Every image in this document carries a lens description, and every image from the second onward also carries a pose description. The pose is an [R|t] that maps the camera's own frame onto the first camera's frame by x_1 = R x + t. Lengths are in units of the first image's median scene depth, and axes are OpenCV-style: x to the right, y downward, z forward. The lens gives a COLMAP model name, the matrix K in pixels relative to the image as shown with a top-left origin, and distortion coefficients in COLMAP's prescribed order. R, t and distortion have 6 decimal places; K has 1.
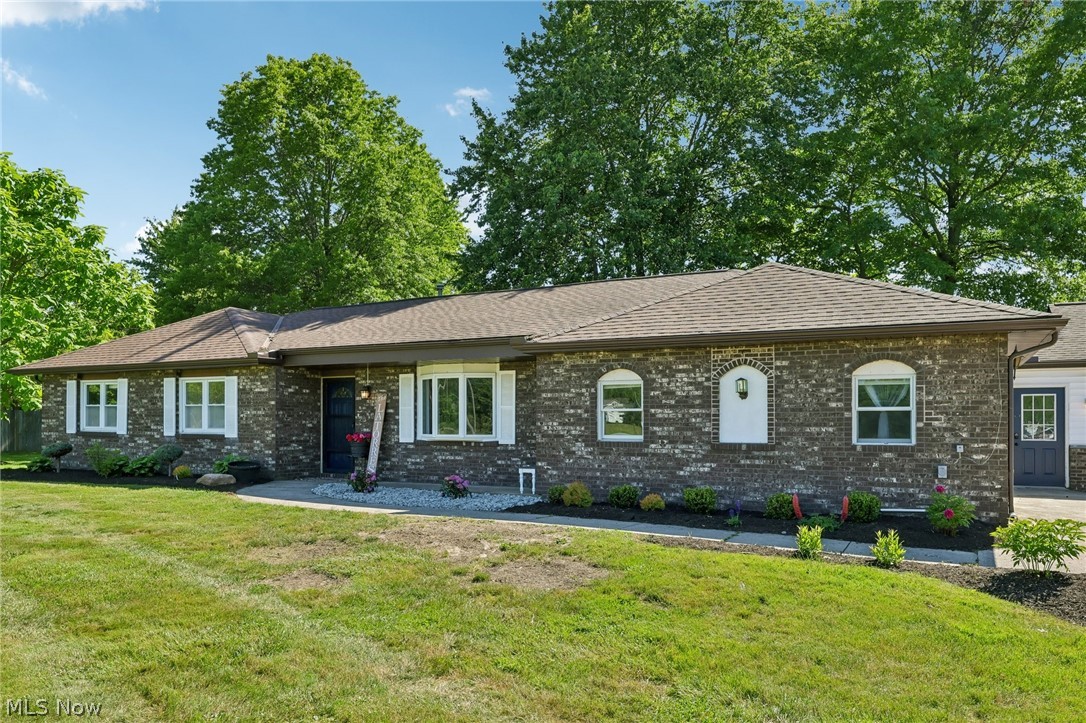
lens RADIAL K [[770.9, 0, 543.0], [0, 770.9, 361.5], [0, 0, 1]] dist [0.025331, 0.002066]
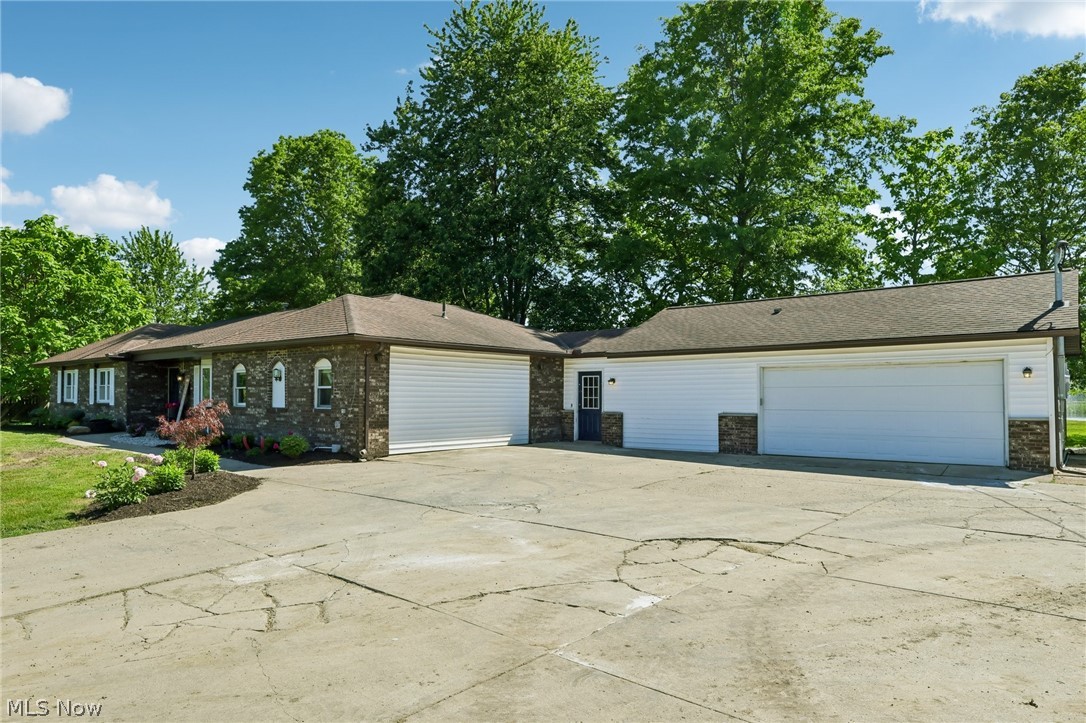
lens RADIAL K [[652.7, 0, 543.0], [0, 652.7, 361.5], [0, 0, 1]] dist [0.005155, 0.001452]
pose [[0.982111, -0.010036, -0.188036, 0.837078], [0.014537, 0.999639, 0.022573, -0.013588], [0.187742, -0.024903, 0.981903, -0.207707]]
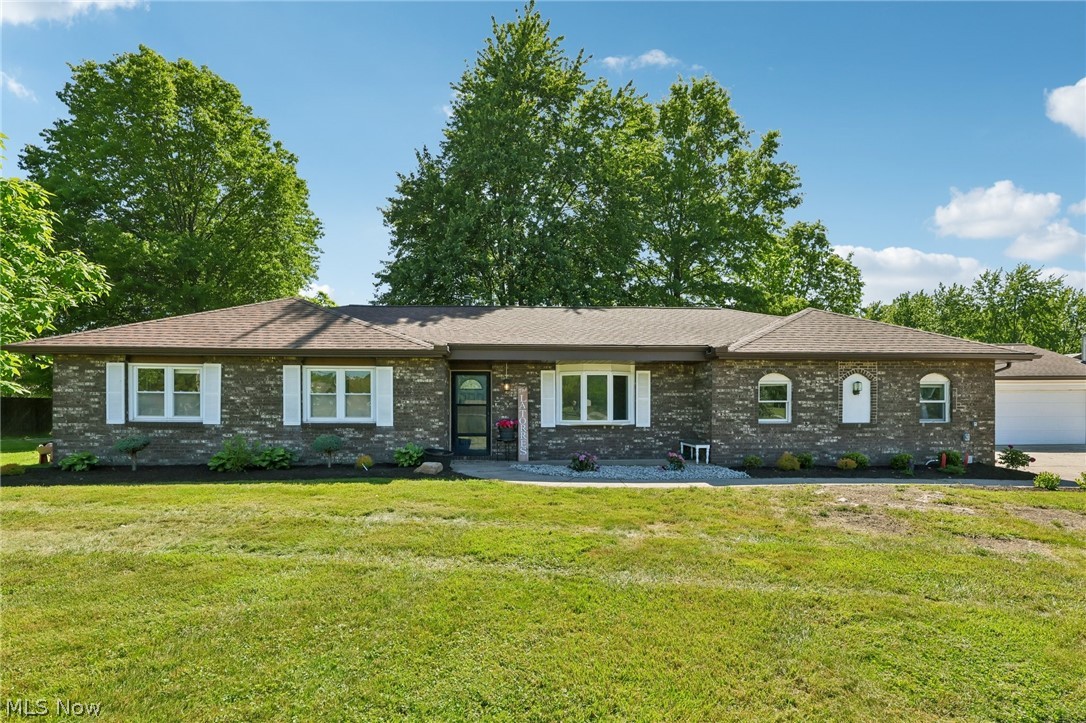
lens RADIAL K [[529.2, 0, 544.0], [0, 529.2, 376.3], [0, 0, 1]] dist [0.001533, 0.001337]
pose [[0.852261, 0.026345, 0.522453, -0.653603], [-0.038394, 0.999188, 0.012247, 0.017030], [-0.521706, -0.030496, 0.852580, 0.323279]]
